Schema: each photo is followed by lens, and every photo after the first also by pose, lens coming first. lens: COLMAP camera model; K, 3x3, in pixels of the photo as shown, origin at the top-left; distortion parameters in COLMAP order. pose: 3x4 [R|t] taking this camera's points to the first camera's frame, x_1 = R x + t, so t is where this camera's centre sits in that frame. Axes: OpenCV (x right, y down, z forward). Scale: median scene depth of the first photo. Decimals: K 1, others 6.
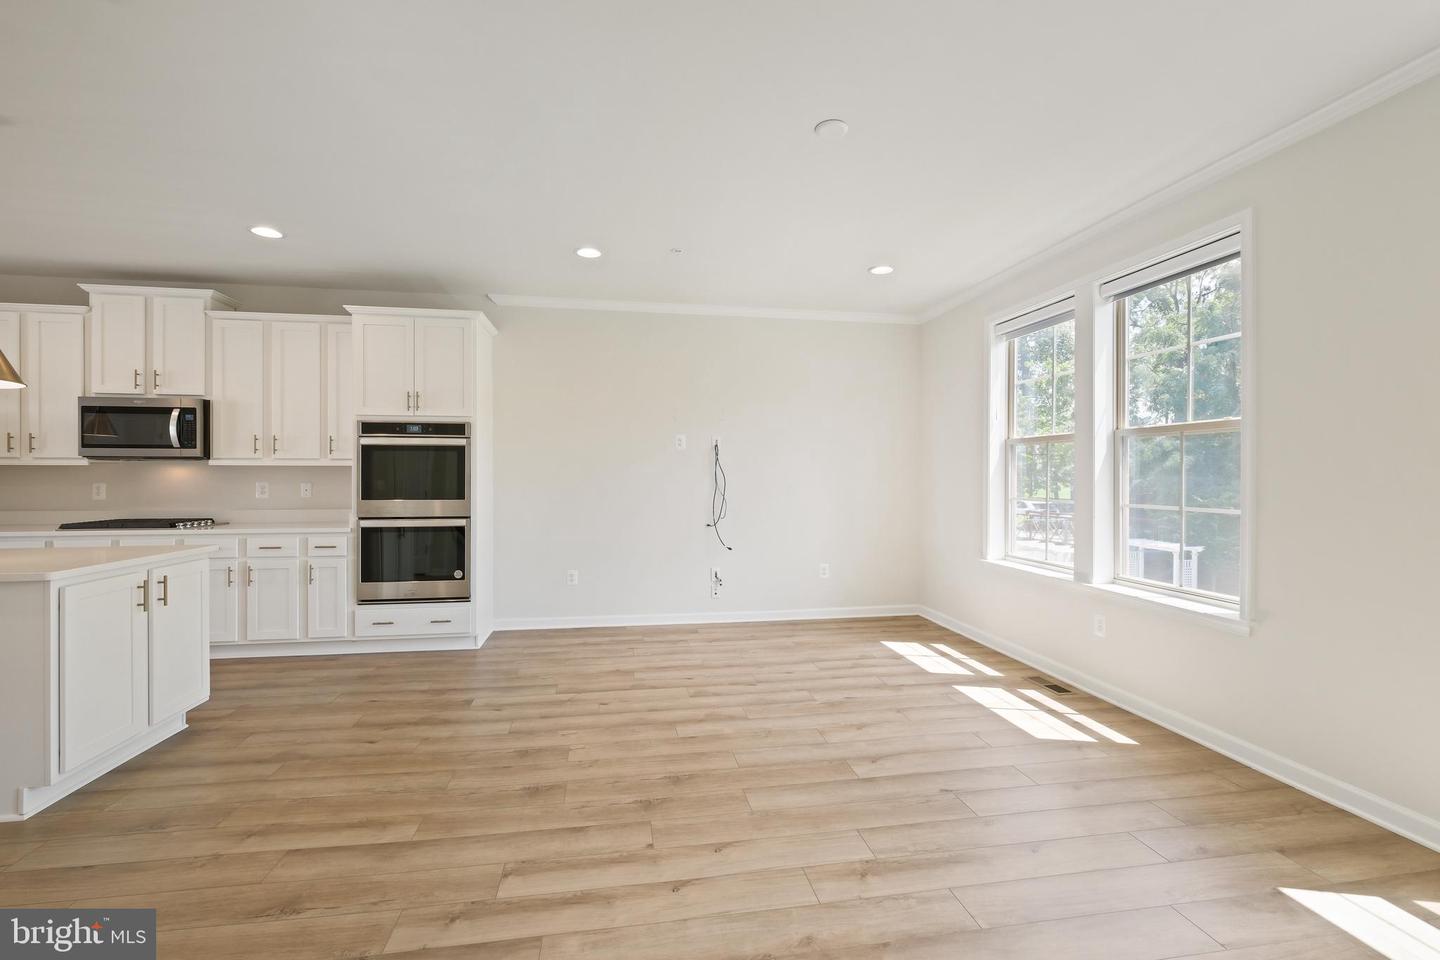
lens RADIAL K [[625.6, 0, 719.8], [0, 625.6, 475.6], [0, 0, 1]] dist [-0.000067, -0.001877]
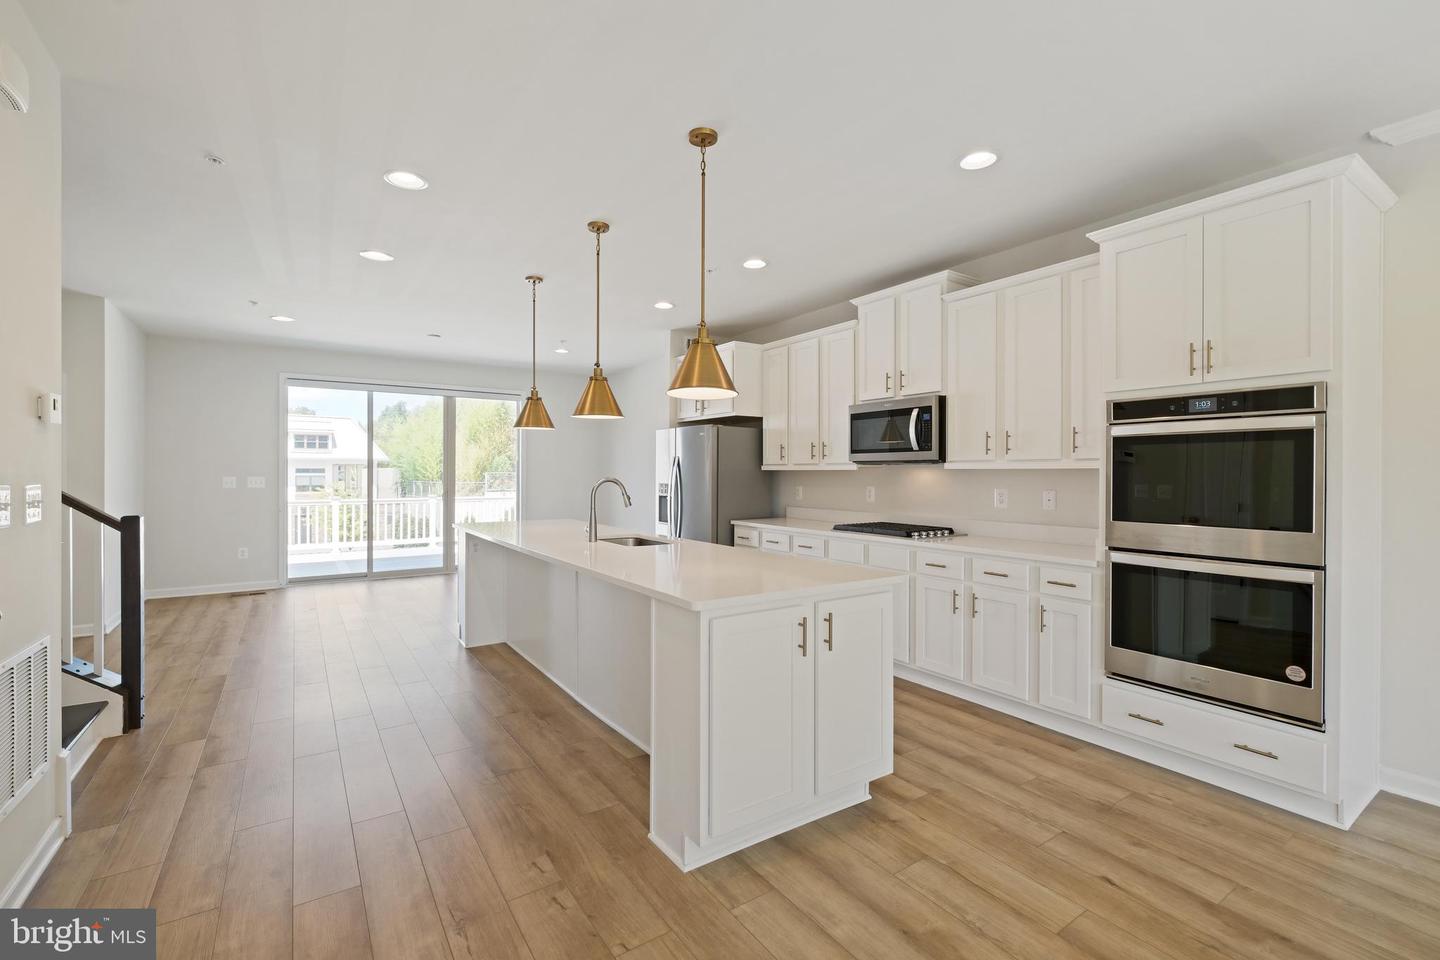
lens RADIAL K [[625.6, 0, 718.1], [0, 625.6, 476.2], [0, 0, 1]] dist [-0.000067, -0.001877]
pose [[0.412164, 0.004913, -0.911097, -0.146324], [0.000545, 0.999984, 0.005638, -0.011981], [0.911110, -0.002820, 0.412154, 0.355644]]
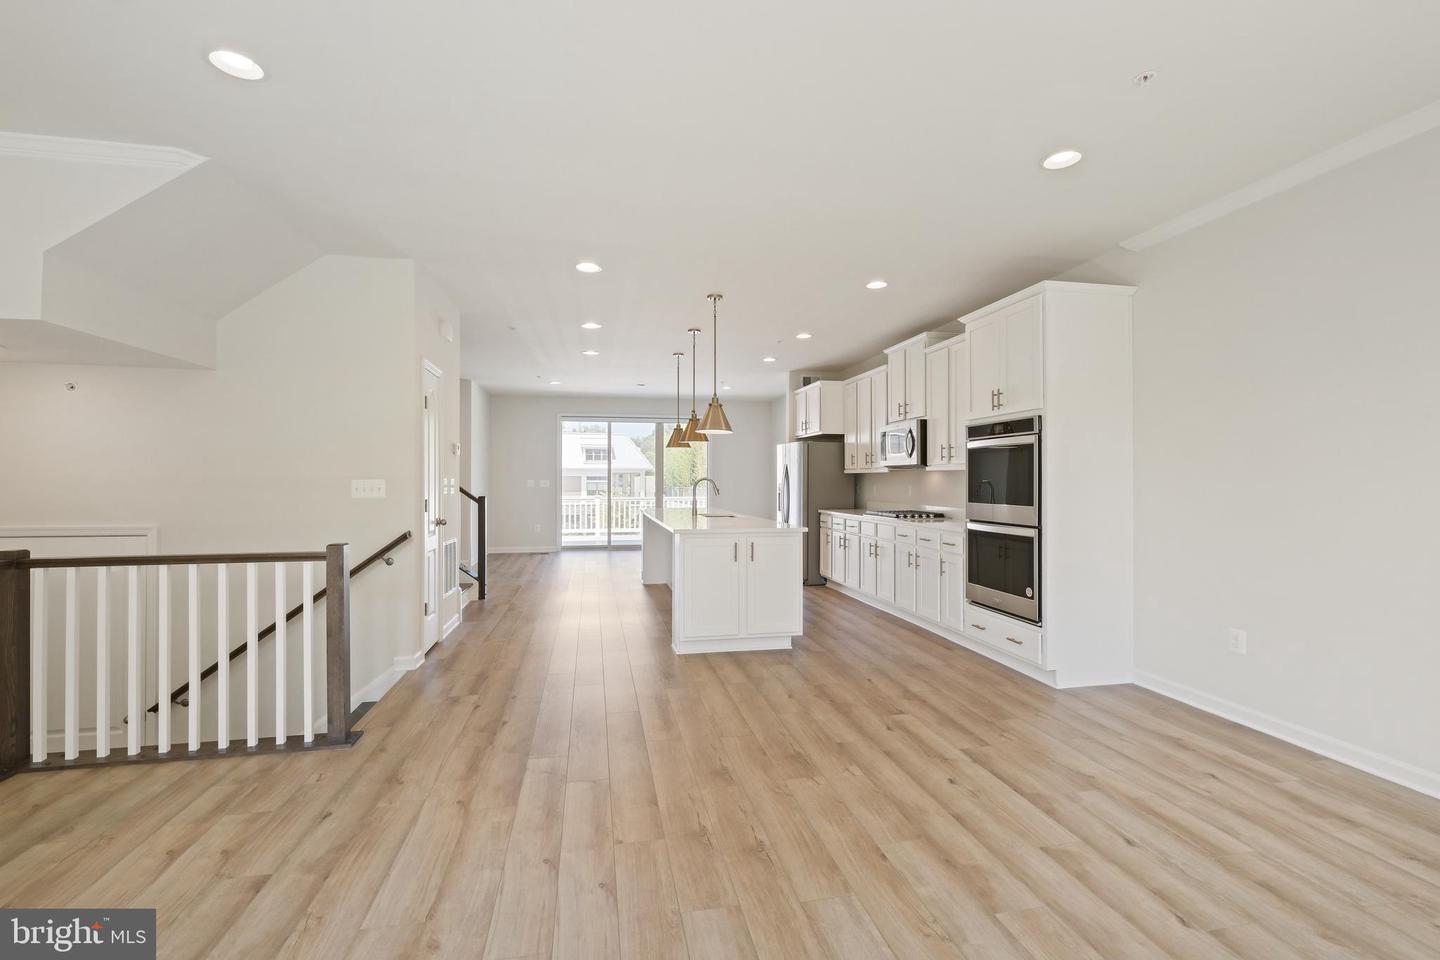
lens RADIAL K [[625.6, 0, 715.3], [0, 625.6, 478.9], [0, 0, 1]] dist [-0.000067, -0.001877]
pose [[0.024465, -0.002629, -0.999697, 0.456413], [0.002611, 0.999993, -0.002566, 0.001914], [0.999697, -0.002547, 0.024472, 0.567256]]
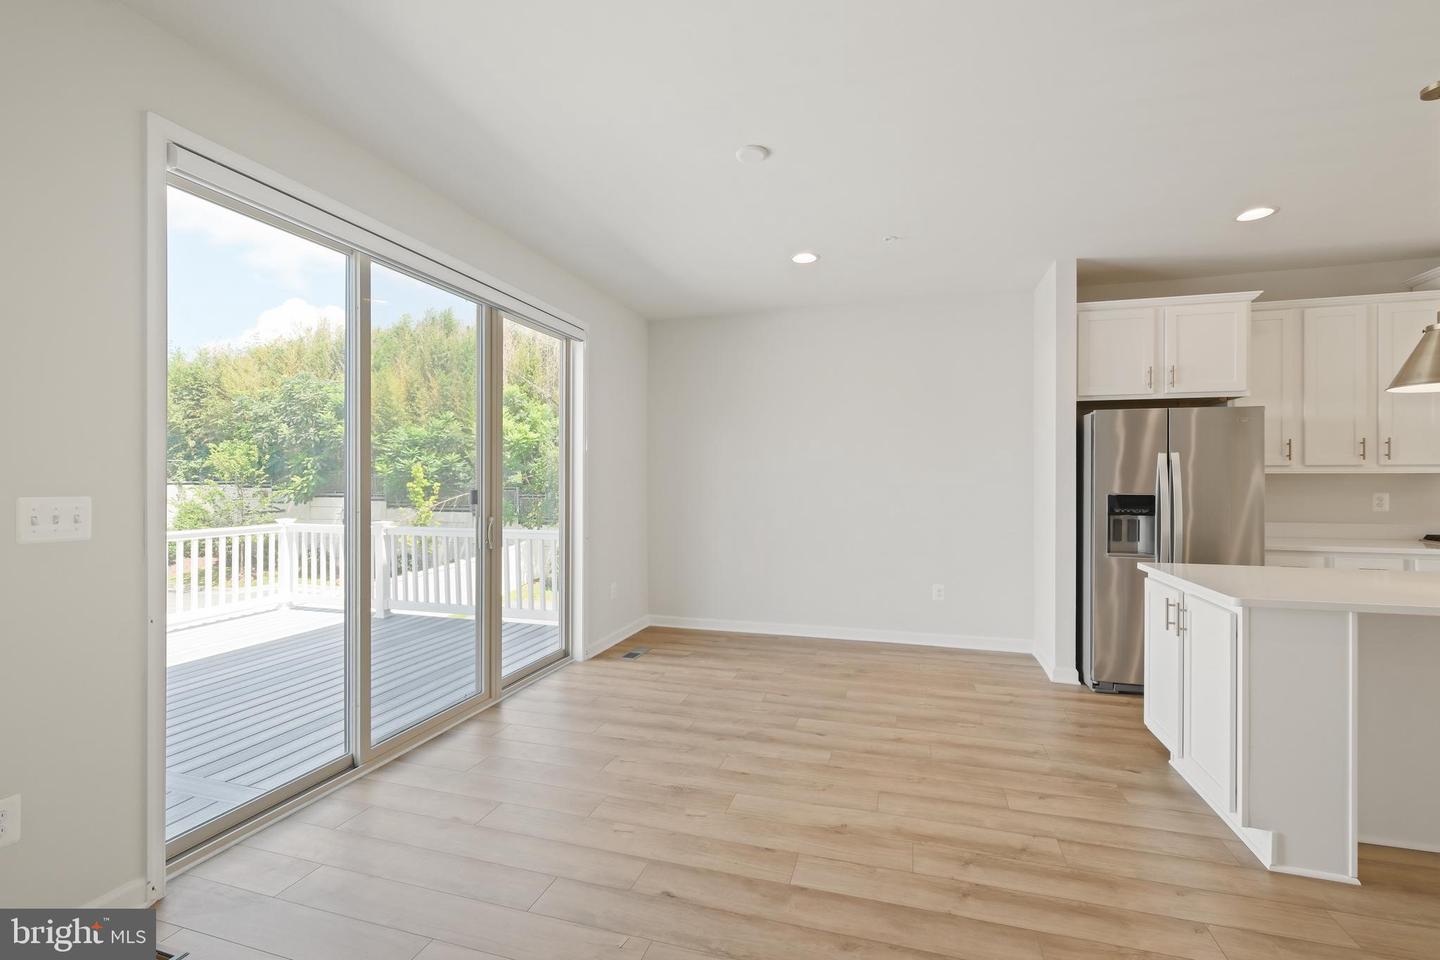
lens RADIAL K [[625.6, 0, 727.0], [0, 625.6, 484.2], [0, 0, 1]] dist [-0.000067, -0.001877]
pose [[0.898507, 0.003488, -0.438945, -1.559531], [0.001309, 0.999943, 0.010625, -0.011891], [0.438957, -0.010121, 0.898451, -0.209632]]
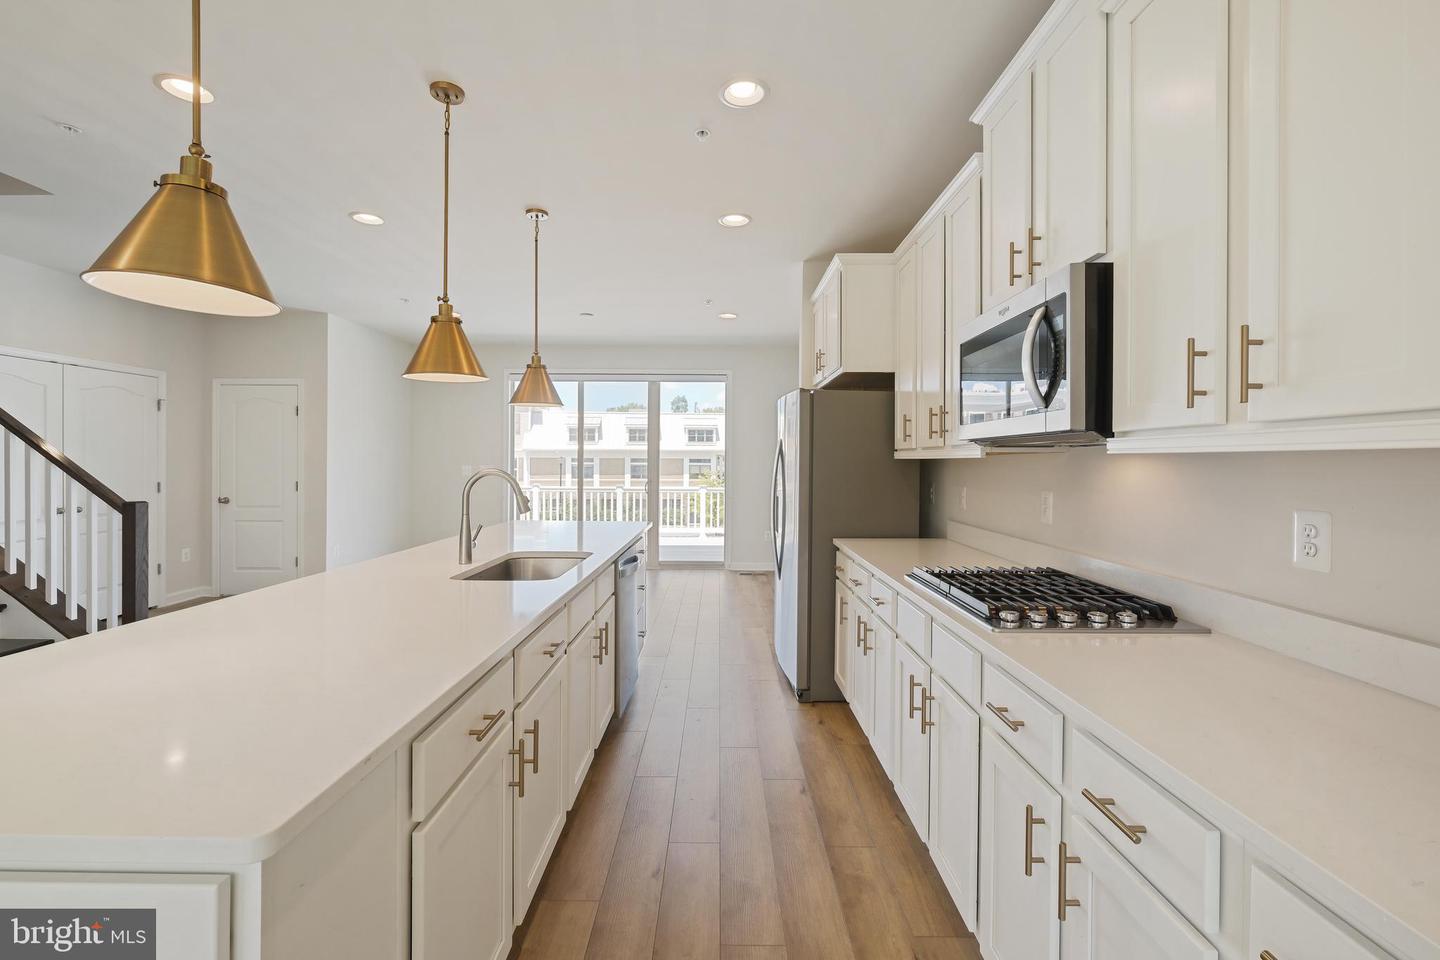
lens RADIAL K [[625.6, 0, 728.6], [0, 625.6, 471.6], [0, 0, 1]] dist [-0.000067, -0.001877]
pose [[-0.158038, 0.013910, -0.987335, -0.470136], [-0.000831, 0.999899, 0.014220, -0.012496], [0.987433, 0.003068, -0.158011, 0.888828]]
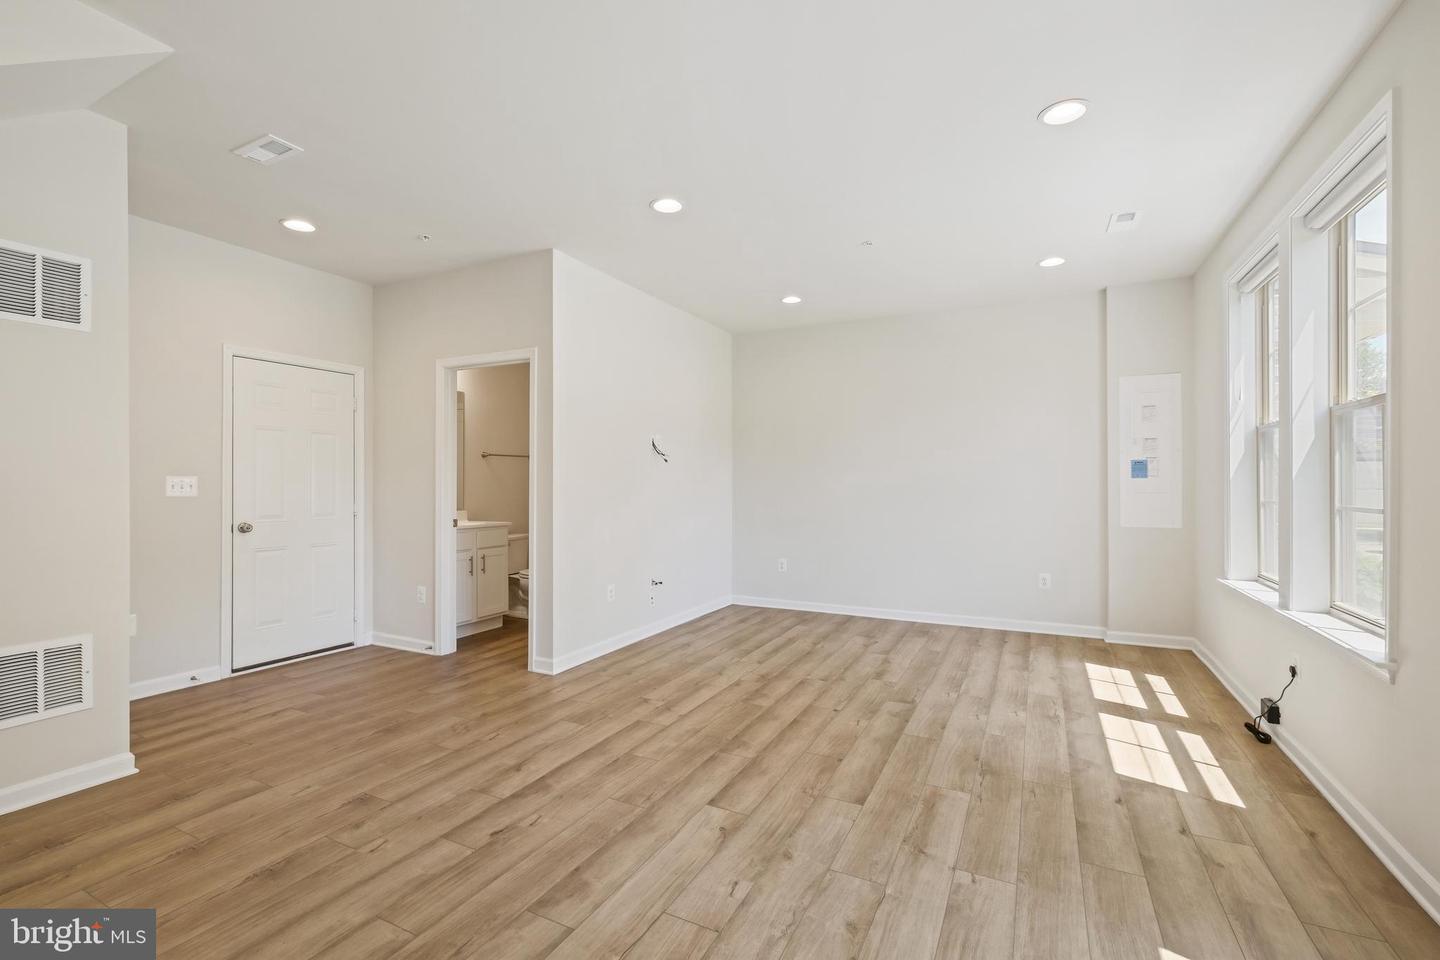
lens RADIAL K [[625.6, 0, 731.8], [0, 625.6, 479.0], [0, 0, 1]] dist [-0.000067, -0.001877]
pose [[0.810611, -0.002672, -0.585580, 0.423532], [0.000445, 0.999992, -0.003947, 0.002283], [0.585586, 0.002939, 0.810605, -0.037962]]
